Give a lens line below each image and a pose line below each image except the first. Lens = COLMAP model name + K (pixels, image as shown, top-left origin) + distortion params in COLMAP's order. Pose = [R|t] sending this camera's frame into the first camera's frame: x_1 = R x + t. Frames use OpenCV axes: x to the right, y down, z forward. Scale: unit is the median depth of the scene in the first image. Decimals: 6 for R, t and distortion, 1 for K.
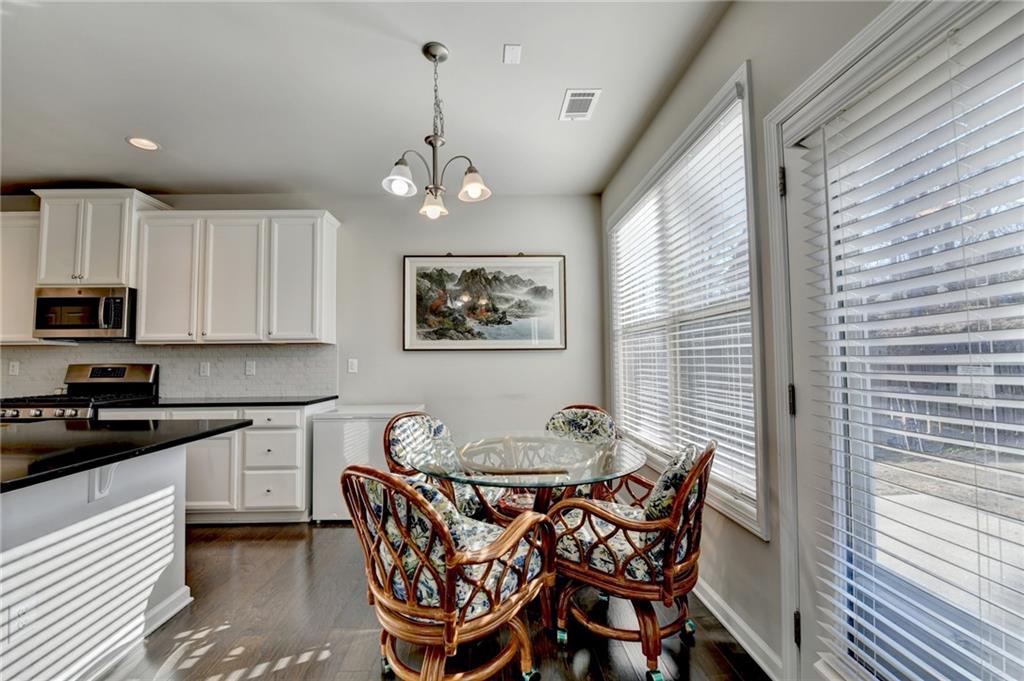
lens RADIAL K [[418.0, 0, 512.7], [0, 418.0, 342.5], [0, 0, 1]] dist [-0.016482, -0.001632]
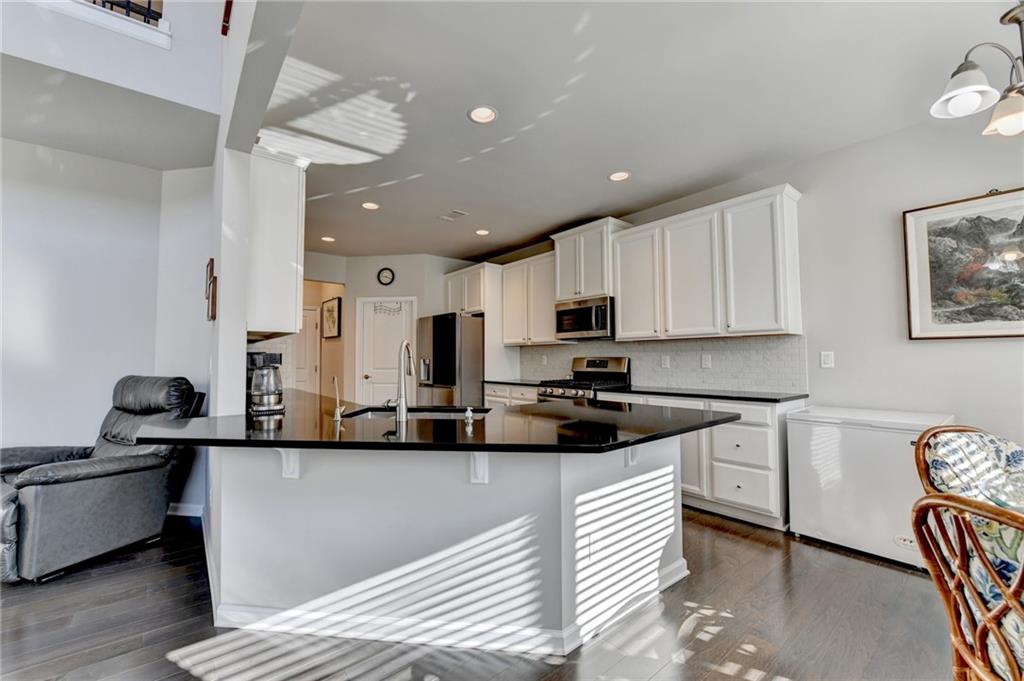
lens RADIAL K [[418.0, 0, 490.7], [0, 418.0, 342.5], [0, 0, 1]] dist [-0.016482, -0.001632]
pose [[0.571202, -0.026690, -0.820376, -0.110954], [0.038639, 0.999238, -0.005605, -0.000010], [0.819900, -0.028497, 0.571797, -0.030495]]
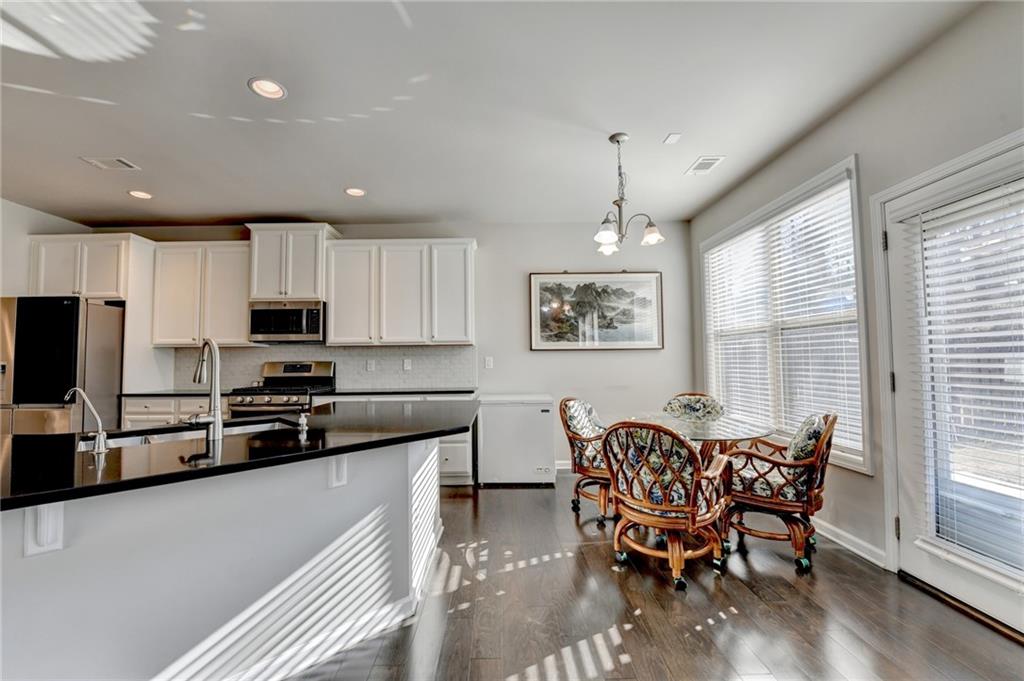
lens RADIAL K [[418.0, 0, 511.5], [0, 418.0, 342.3], [0, 0, 1]] dist [-0.016482, -0.001632]
pose [[0.999479, -0.002792, -0.032148, -0.344094], [0.002840, 0.999995, 0.001444, -0.008305], [0.032144, -0.001534, 0.999482, -0.287812]]
